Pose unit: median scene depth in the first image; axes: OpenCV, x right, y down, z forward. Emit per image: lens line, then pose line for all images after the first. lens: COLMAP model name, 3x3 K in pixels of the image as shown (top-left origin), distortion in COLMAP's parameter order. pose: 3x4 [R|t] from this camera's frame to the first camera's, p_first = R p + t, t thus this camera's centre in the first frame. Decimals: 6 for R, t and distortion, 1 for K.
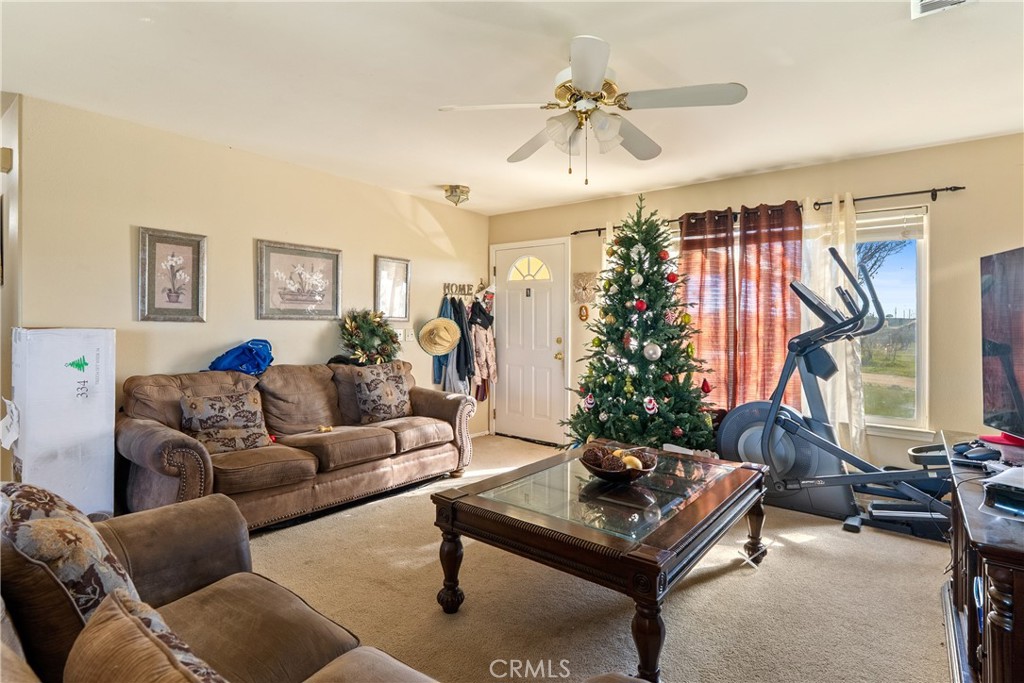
lens RADIAL K [[516.2, 0, 510.5], [0, 516.2, 324.4], [0, 0, 1]] dist [0.001322, 0.000467]
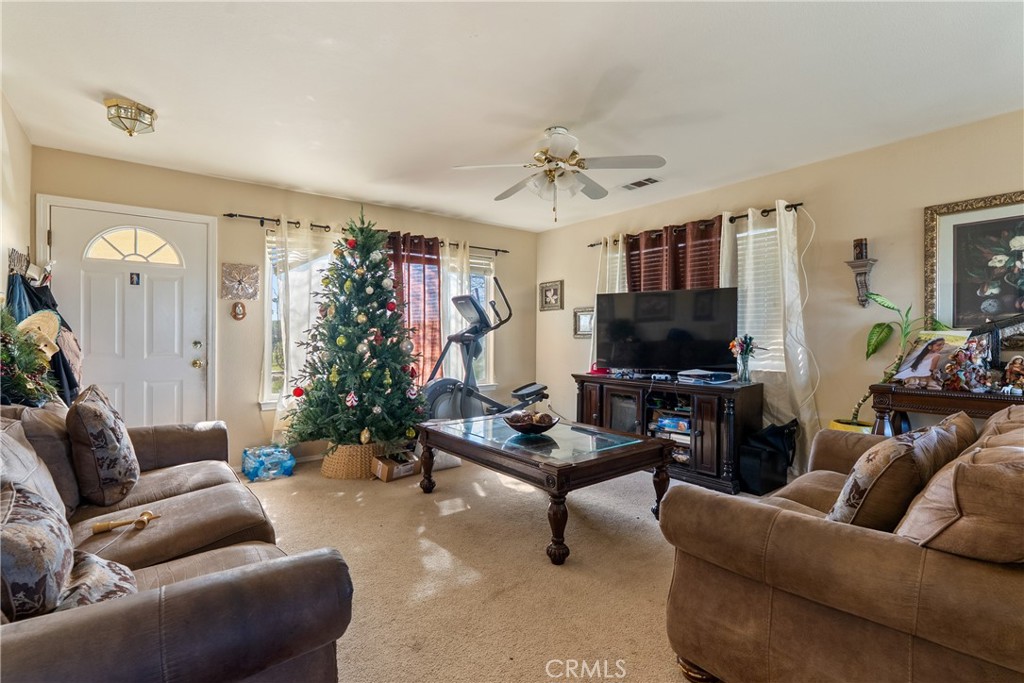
lens RADIAL K [[468.6, 0, 512.0], [0, 468.6, 341.5], [0, 0, 1]] dist [0.000632, 0.000046]
pose [[0.235455, -0.037810, 0.971150, -0.673264], [-0.000288, 0.999240, 0.038974, -0.000704], [-0.971885, -0.009456, 0.235265, 0.477562]]
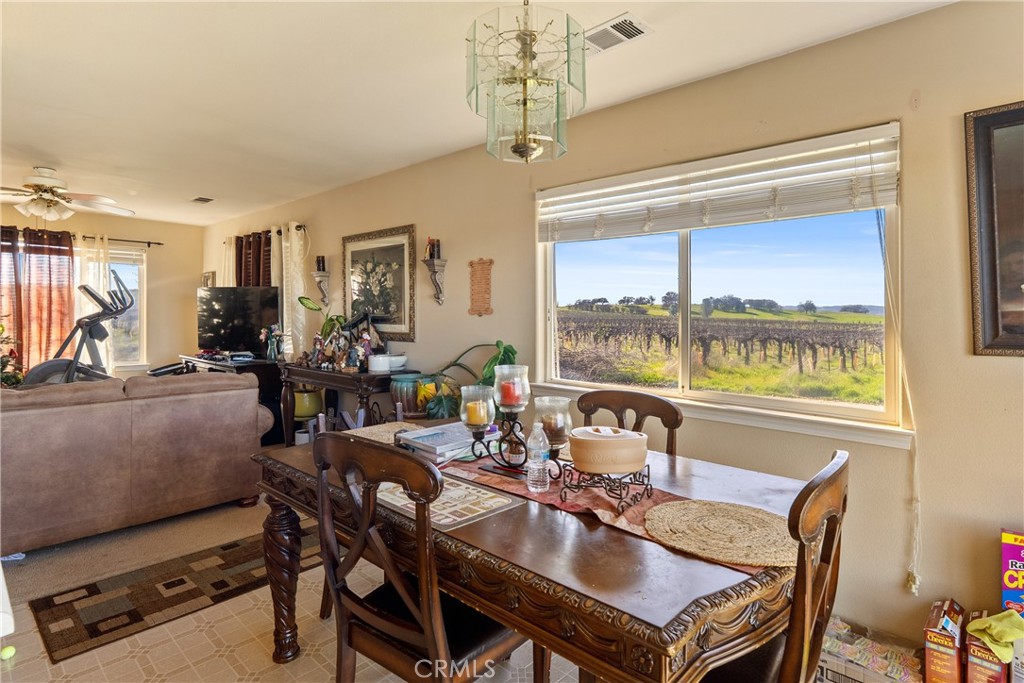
lens RADIAL K [[518.2, 0, 511.9], [0, 518.2, 318.4], [0, 0, 1]] dist [-0.000310, 0.000060]
pose [[0.064743, -0.028000, 0.997509, -0.927608], [-0.020575, 0.999356, 0.029388, -0.046071], [-0.997690, -0.022426, 0.064125, -0.447658]]
